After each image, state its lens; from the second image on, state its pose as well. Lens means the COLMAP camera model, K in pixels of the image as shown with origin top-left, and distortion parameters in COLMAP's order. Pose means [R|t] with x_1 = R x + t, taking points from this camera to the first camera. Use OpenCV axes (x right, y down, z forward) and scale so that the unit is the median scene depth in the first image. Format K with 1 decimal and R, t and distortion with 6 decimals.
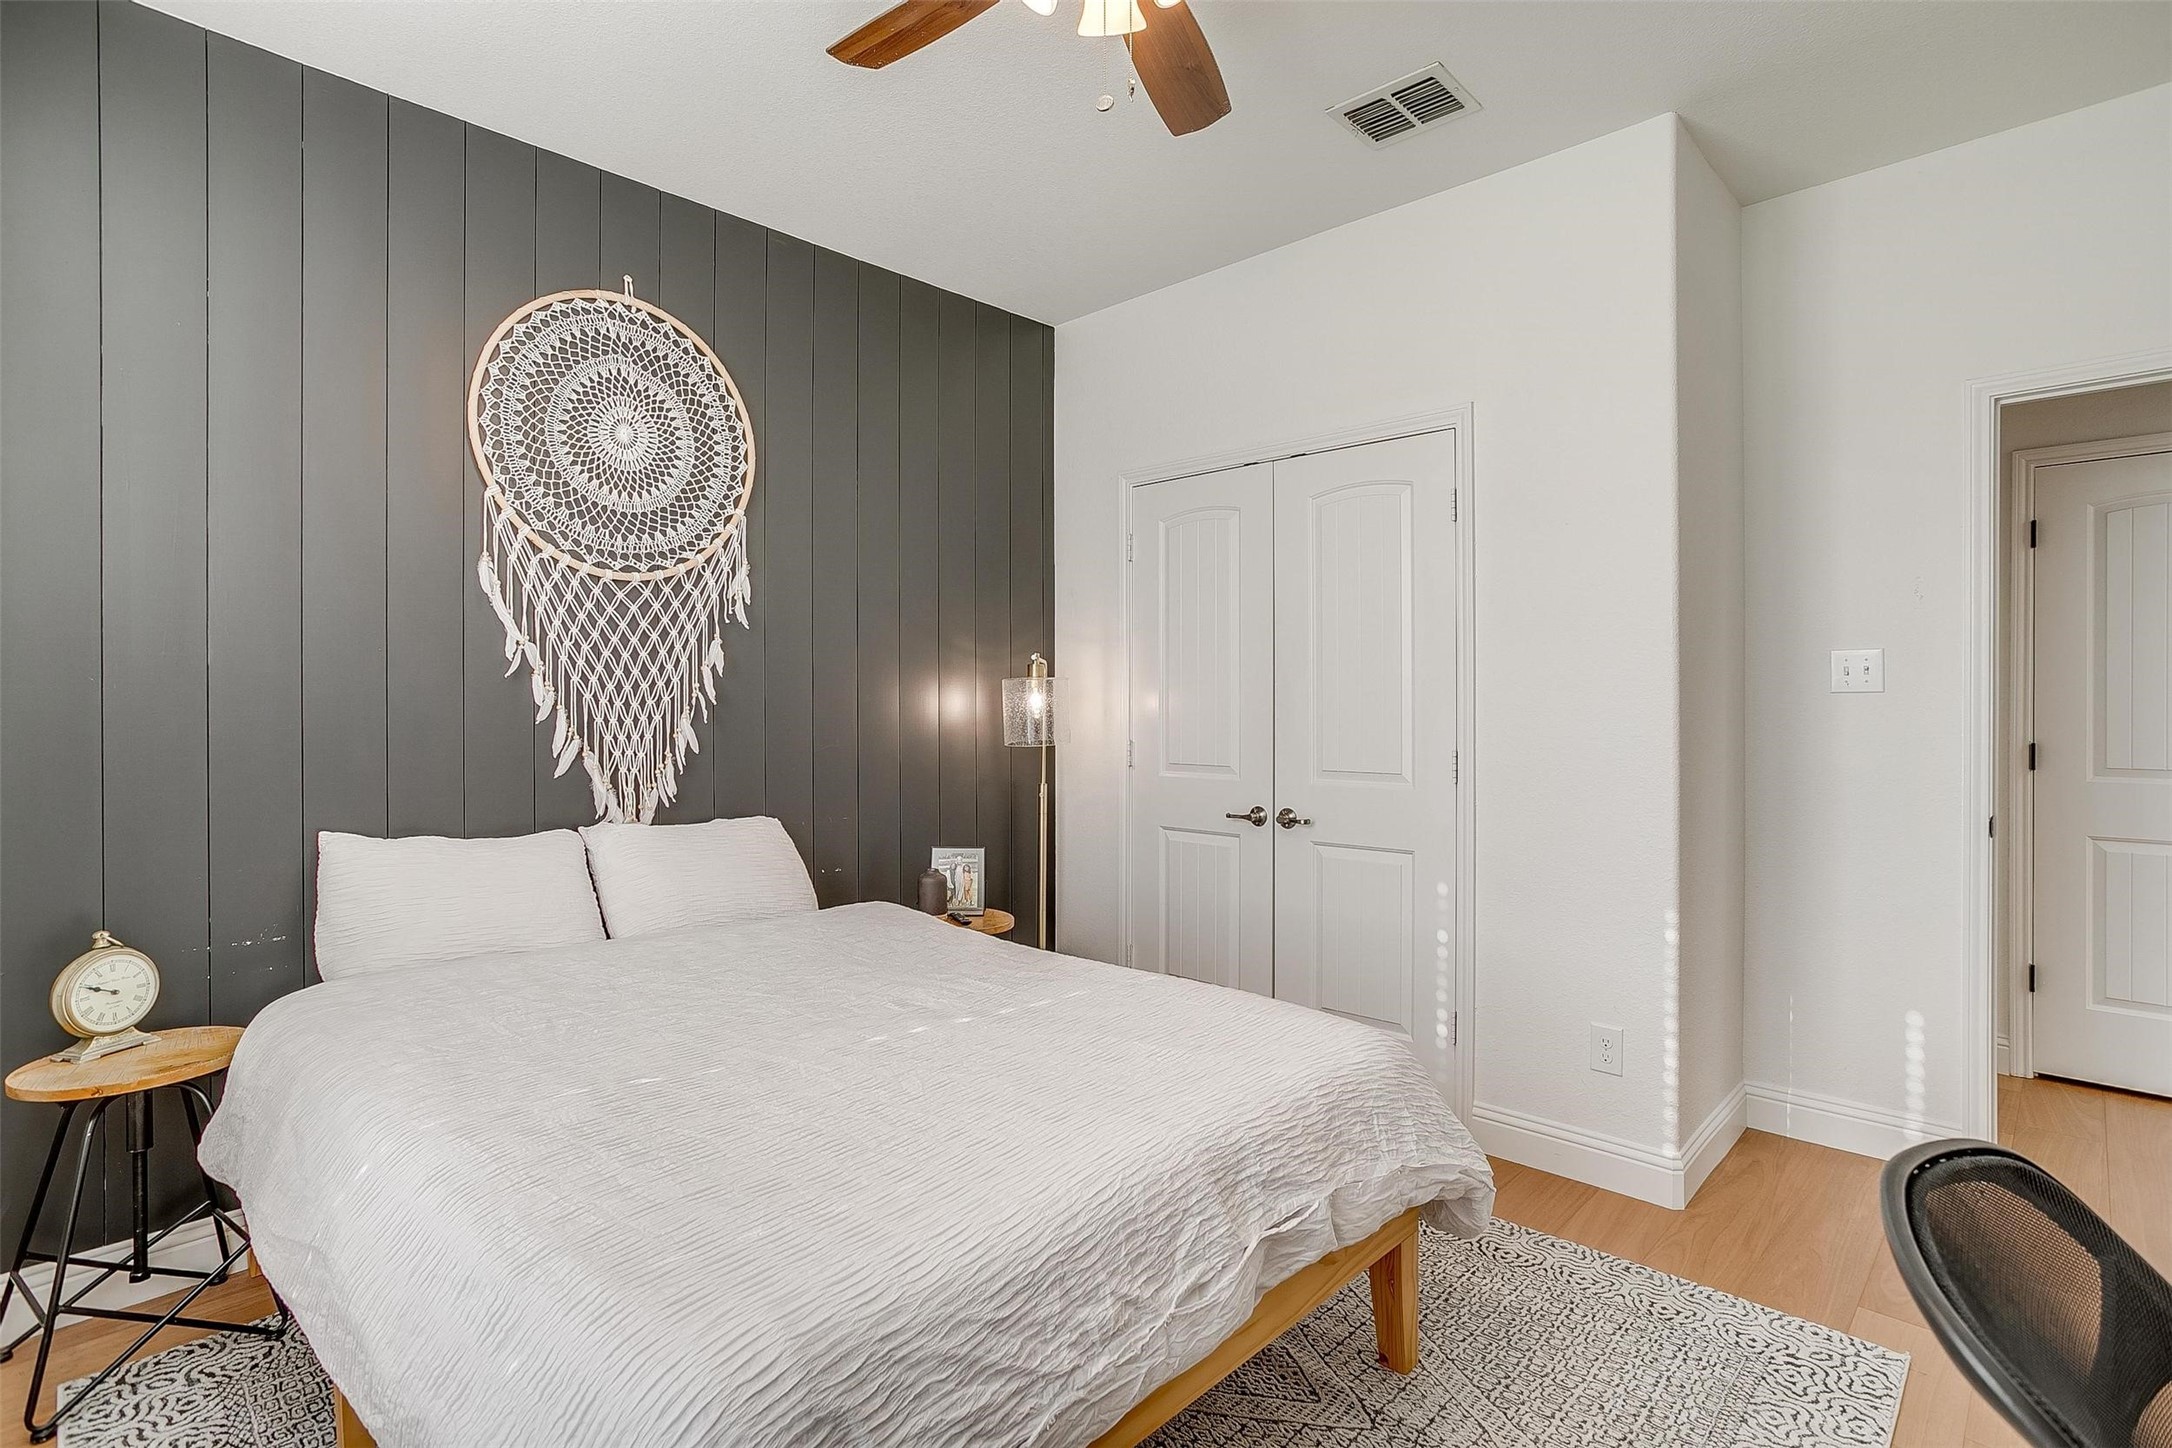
lens RADIAL K [[1053.0, 0, 1091.9], [0, 1053.0, 702.3], [0, 0, 1]] dist [-0.022084, 0.007839]
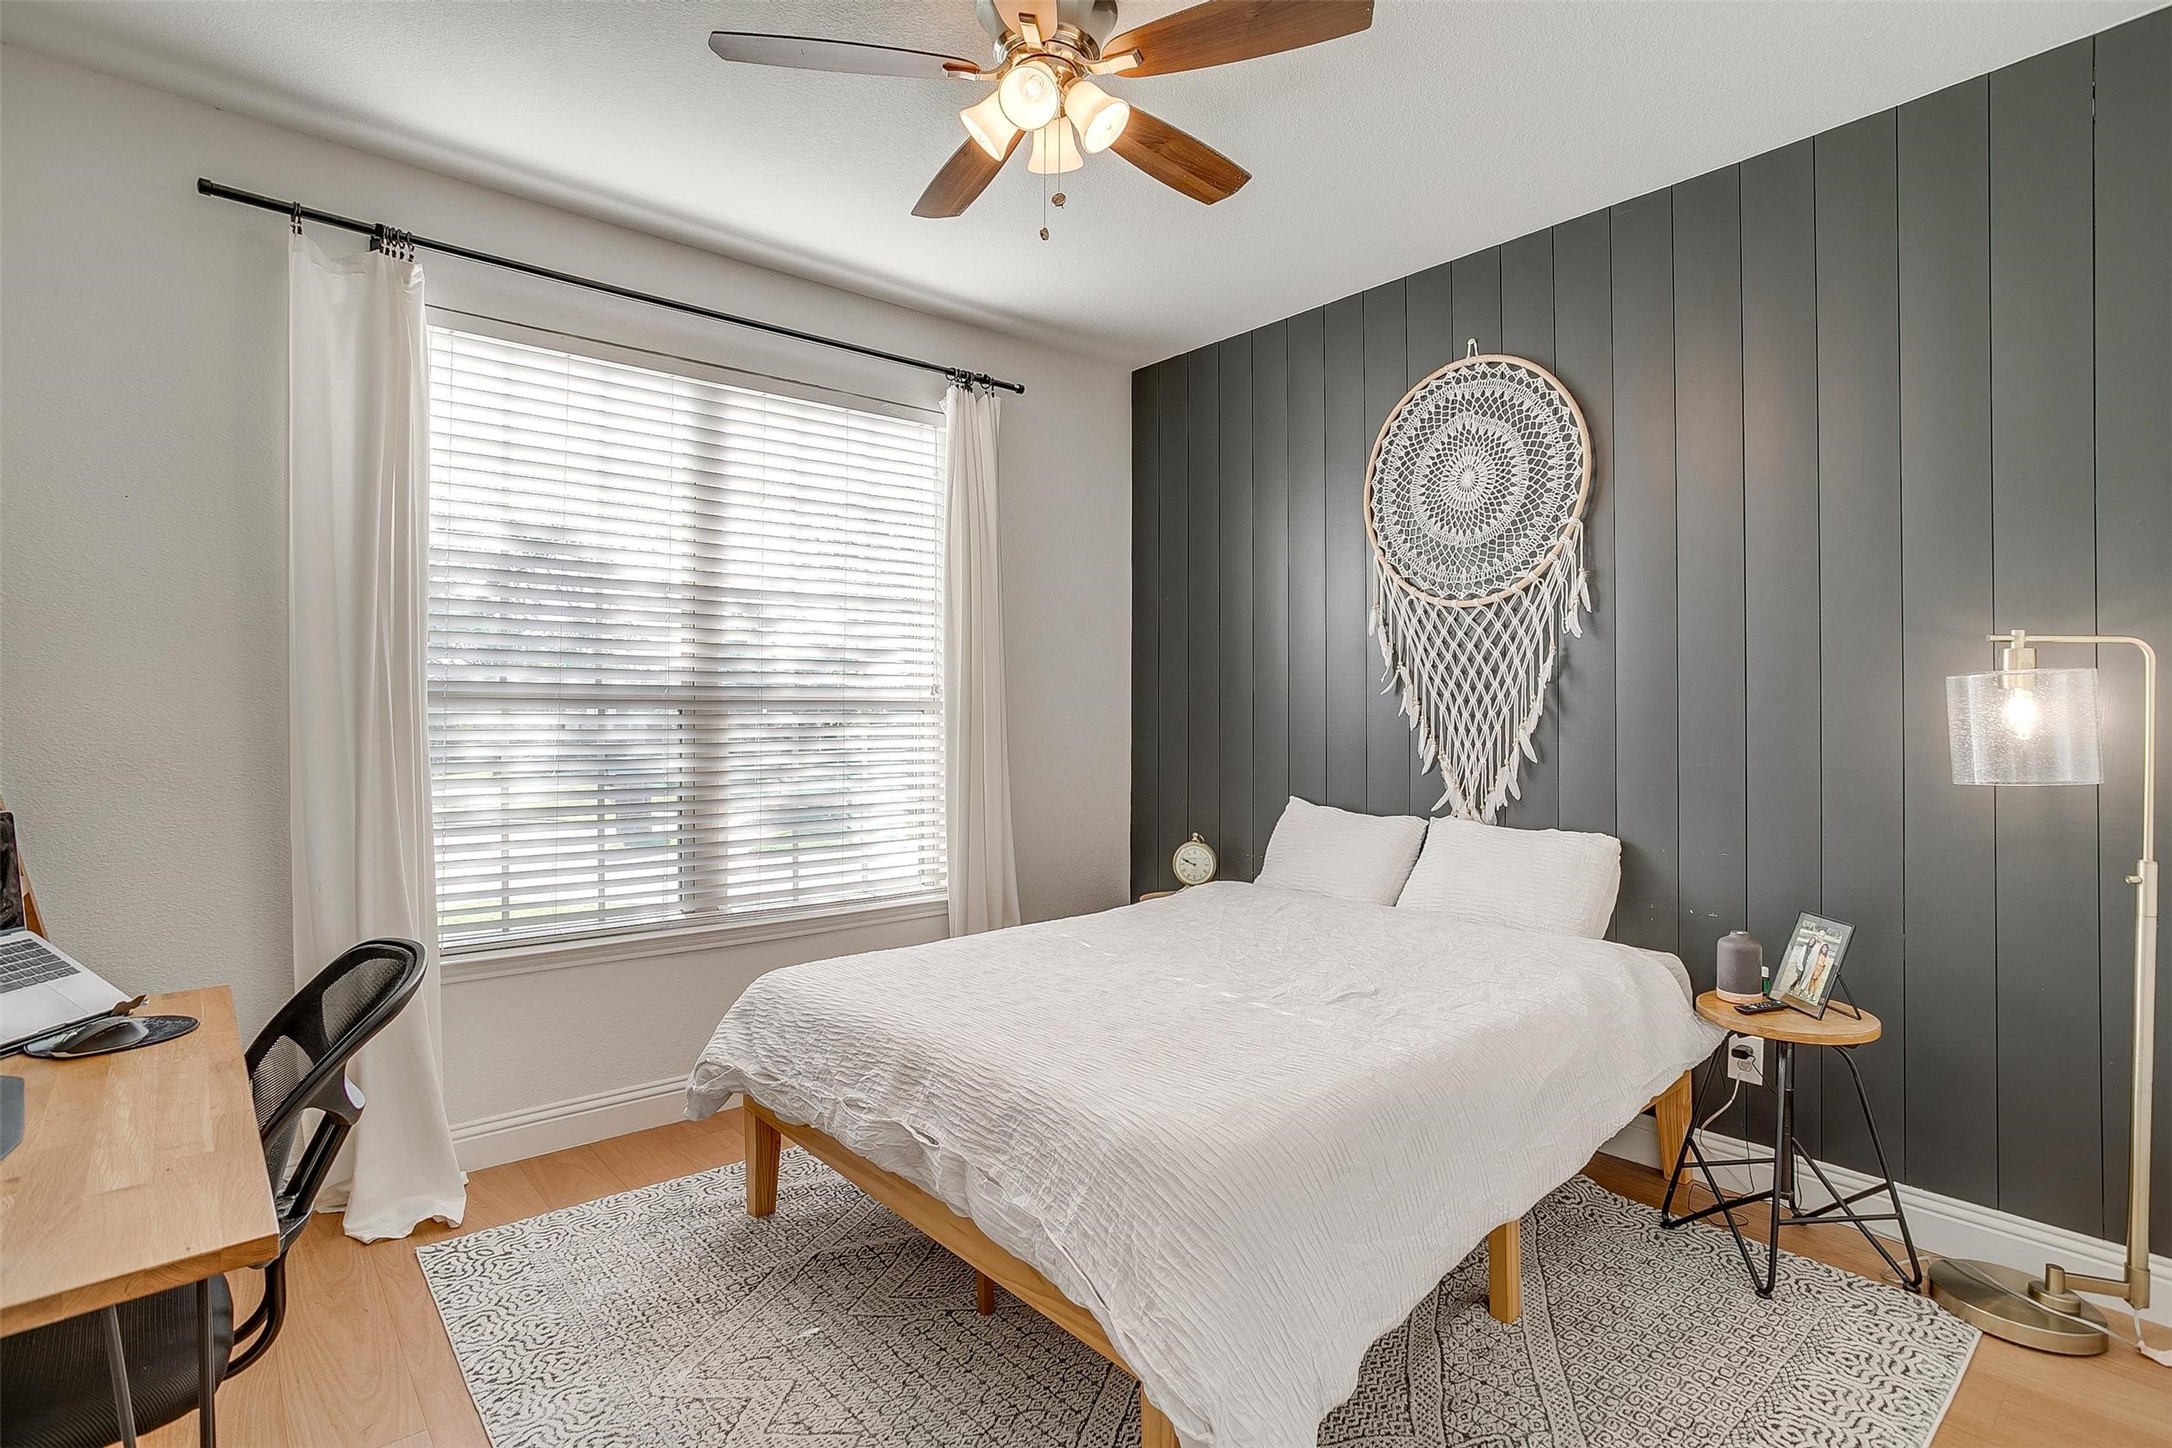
lens RADIAL K [[1053.0, 0, 1097.6], [0, 1053.0, 723.3], [0, 0, 1]] dist [-0.022084, 0.007839]
pose [[-0.056872, 0.010451, -0.998327, 0.719254], [0.002732, 0.999943, 0.010312, -0.002041], [0.998378, -0.002141, -0.056898, 0.655003]]
